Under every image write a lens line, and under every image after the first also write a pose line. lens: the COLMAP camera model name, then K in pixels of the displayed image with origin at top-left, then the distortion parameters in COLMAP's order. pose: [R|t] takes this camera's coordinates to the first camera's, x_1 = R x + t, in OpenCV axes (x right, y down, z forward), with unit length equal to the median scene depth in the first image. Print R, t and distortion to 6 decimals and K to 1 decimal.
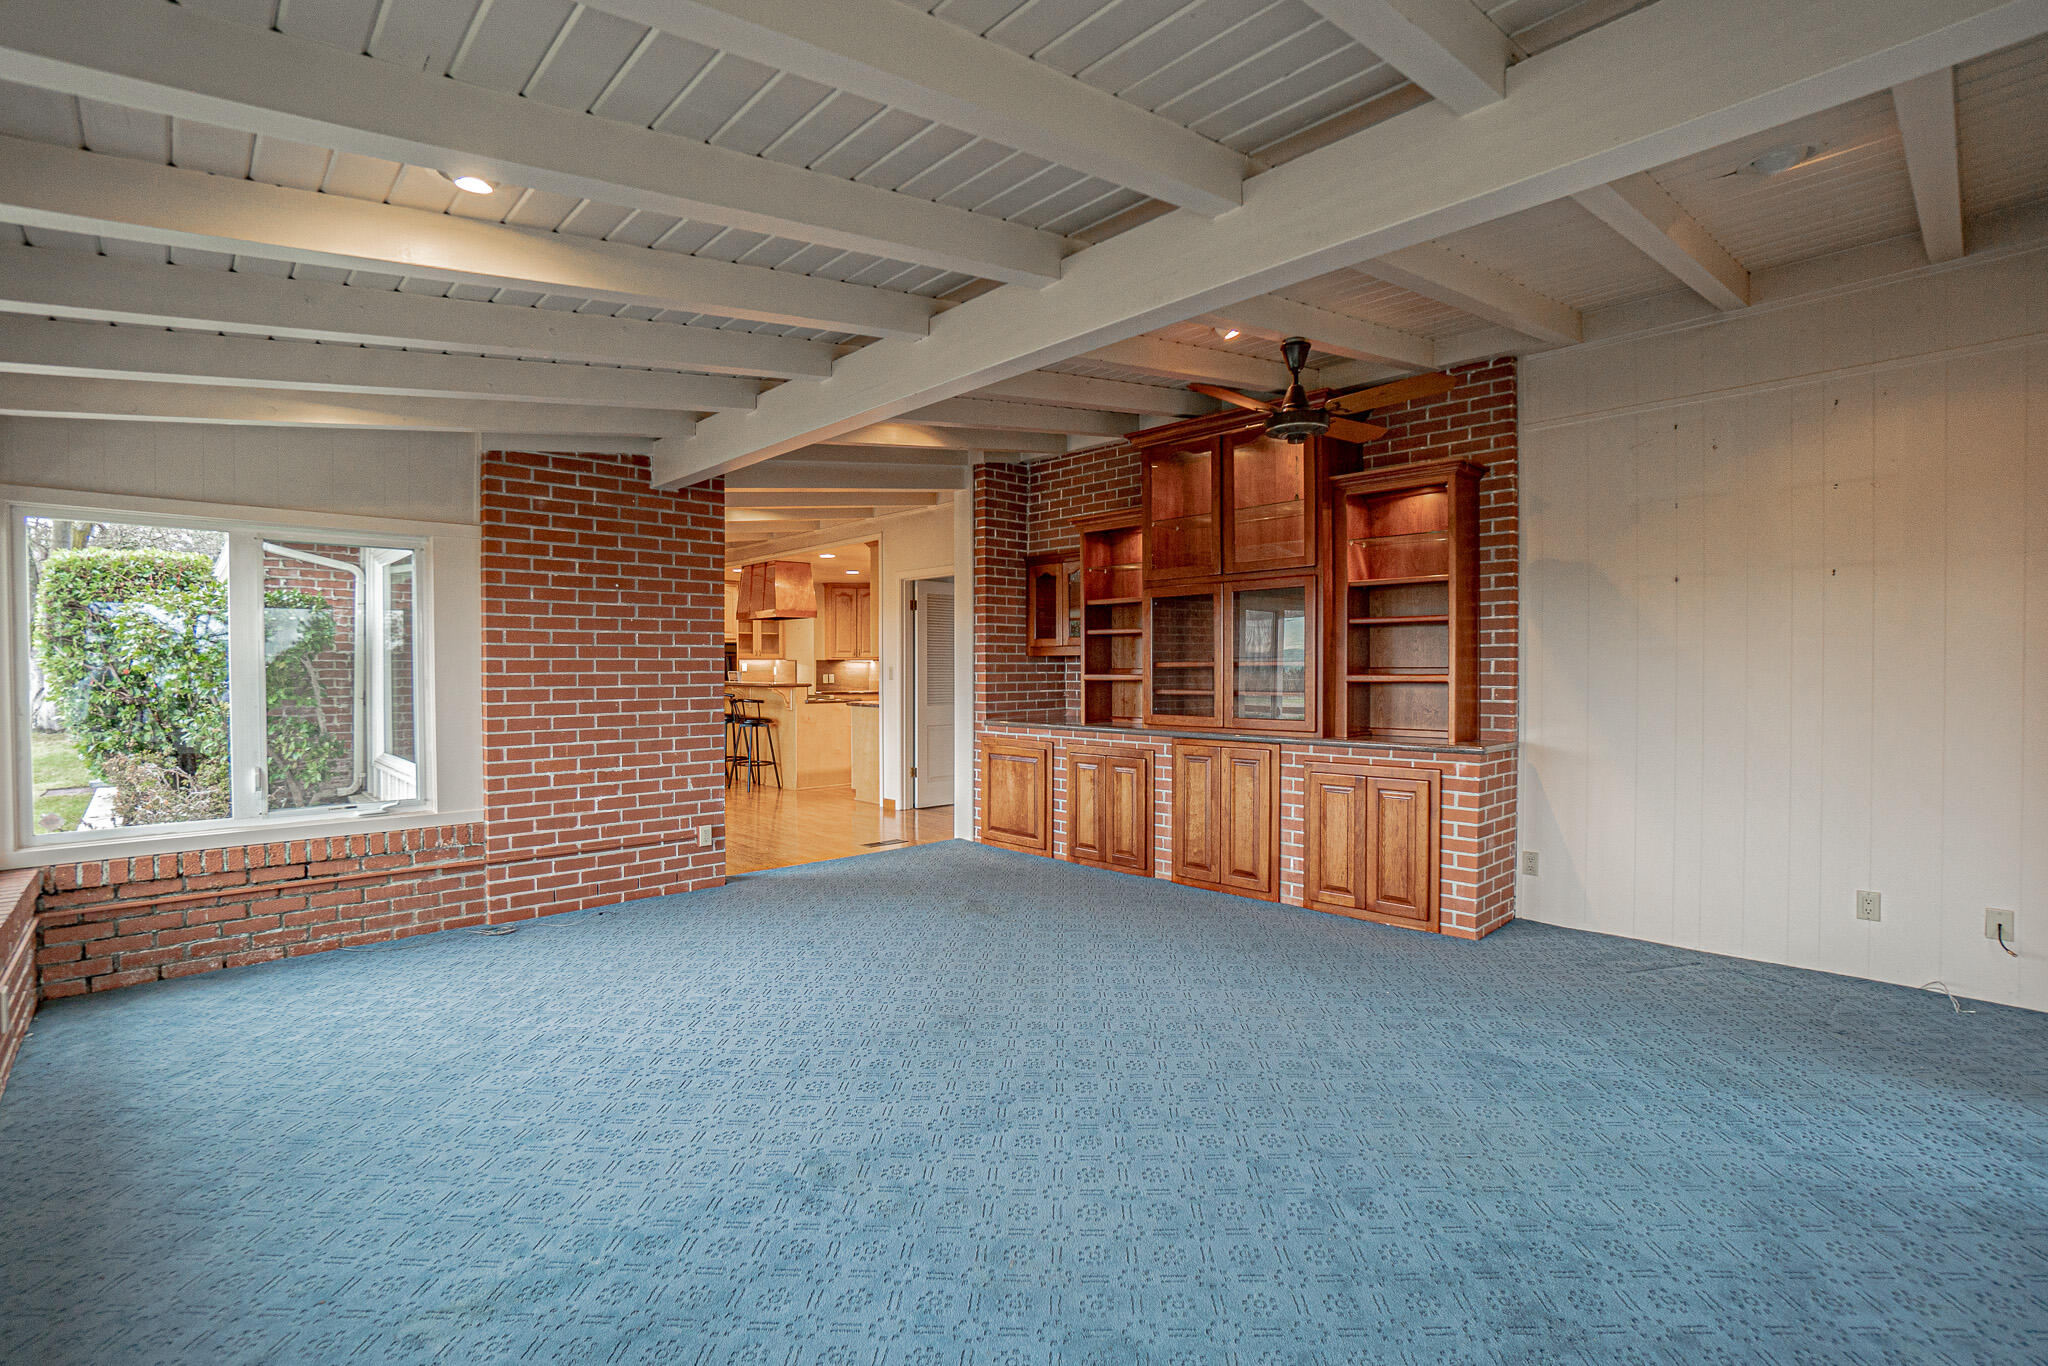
lens RADIAL K [[911.3, 0, 1007.9], [0, 911.3, 688.8], [0, 0, 1]] dist [-0.000188, 0.000003]
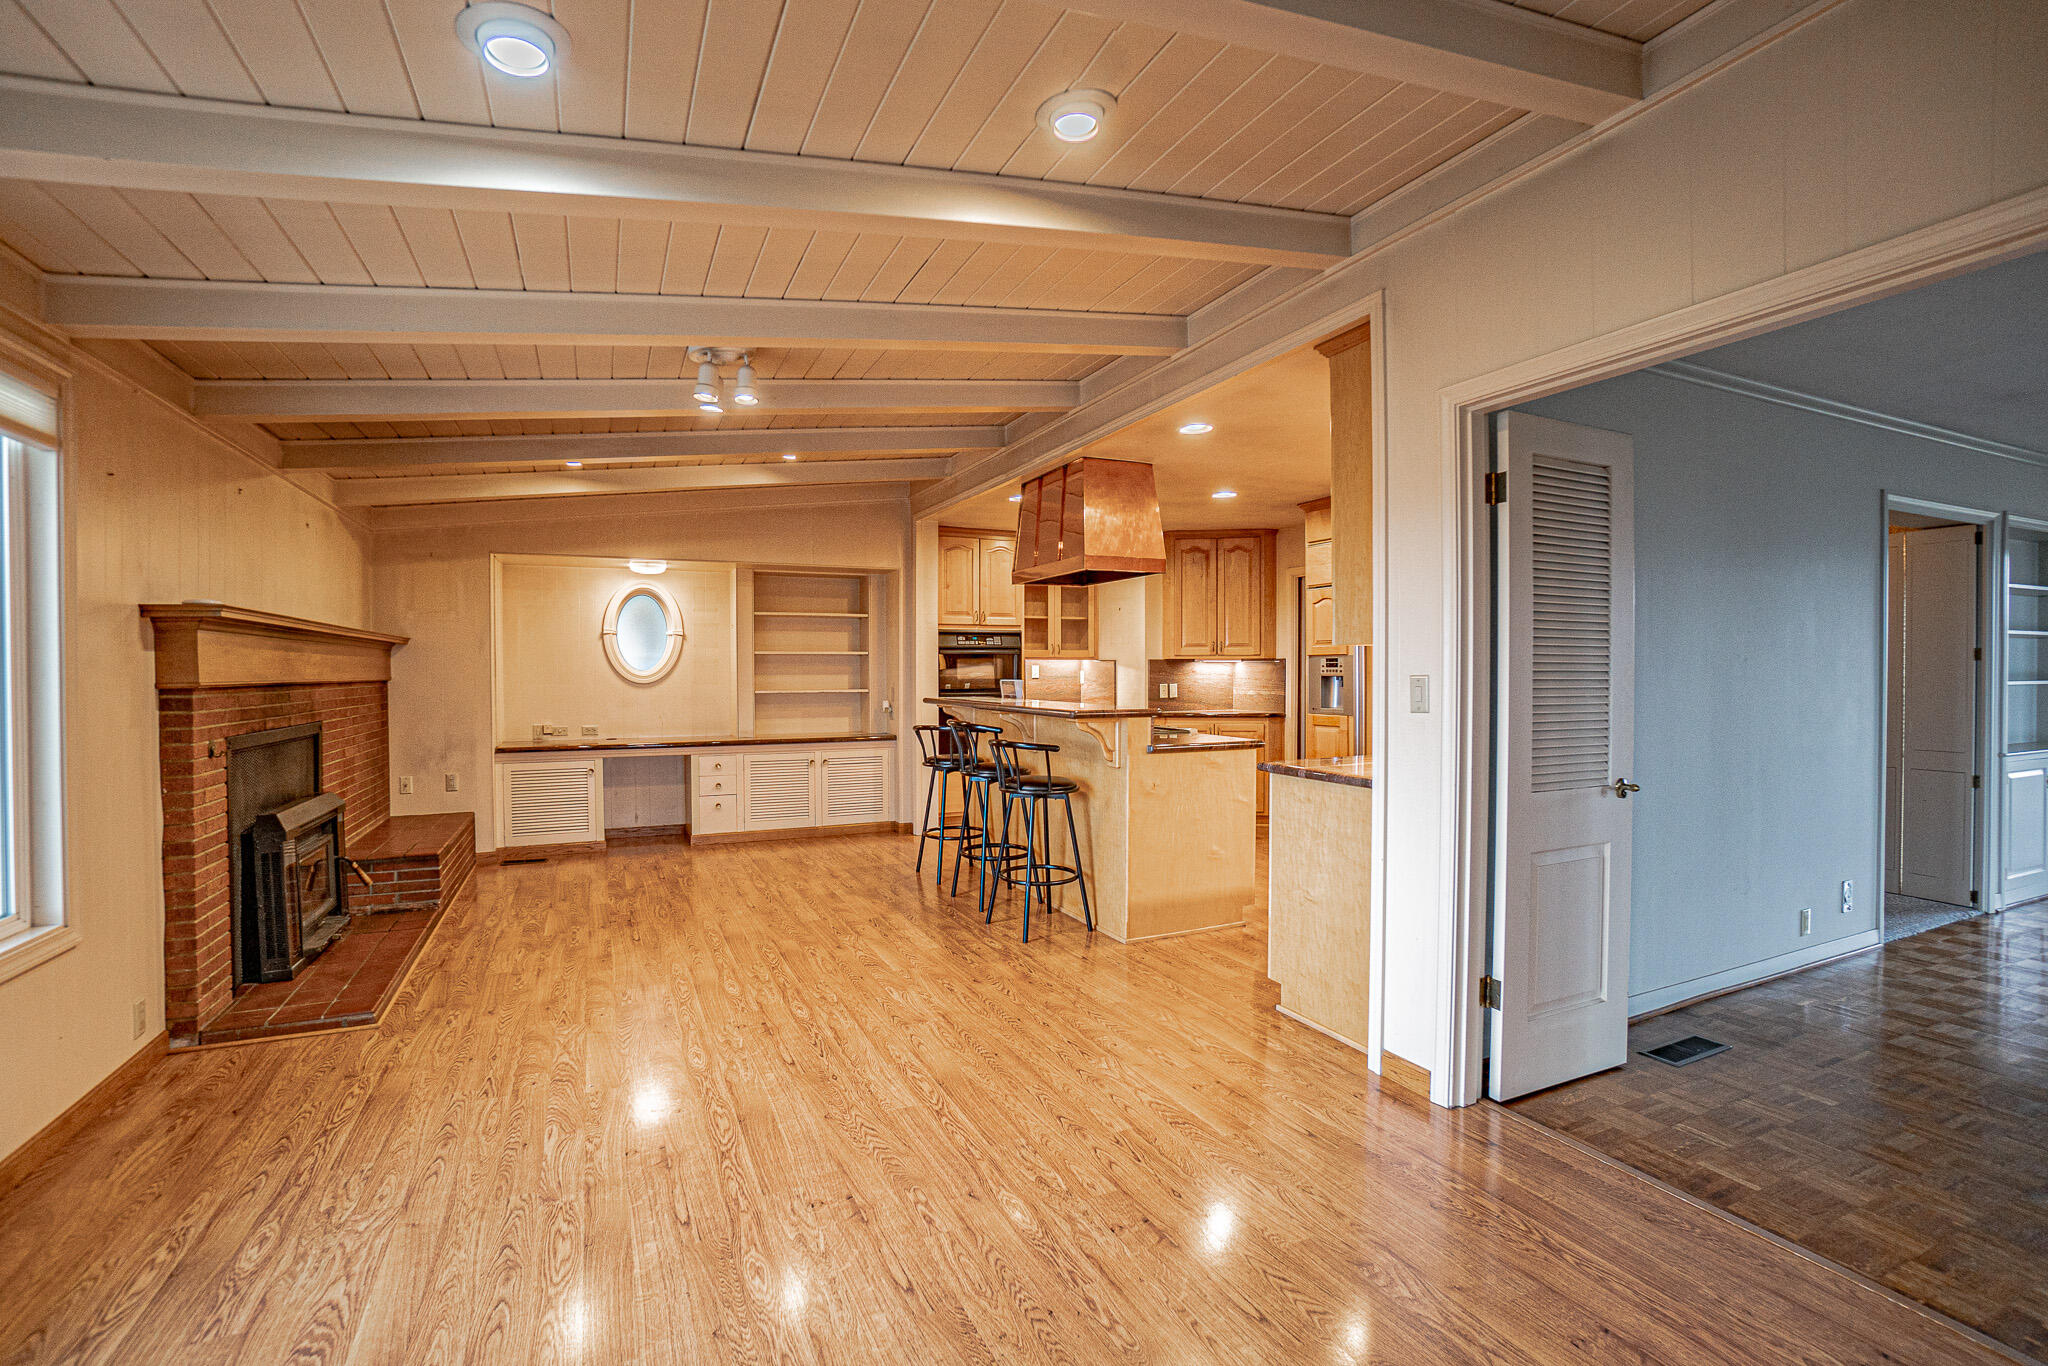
lens RADIAL K [[911.3, 0, 1025.9], [0, 911.3, 683.9], [0, 0, 1]] dist [-0.000188, 0.000003]
pose [[0.952220, 0.003268, -0.305396, -0.134947], [-0.005601, 0.999961, -0.006762, -0.014609], [0.305362, 0.008150, 0.952201, 0.523763]]
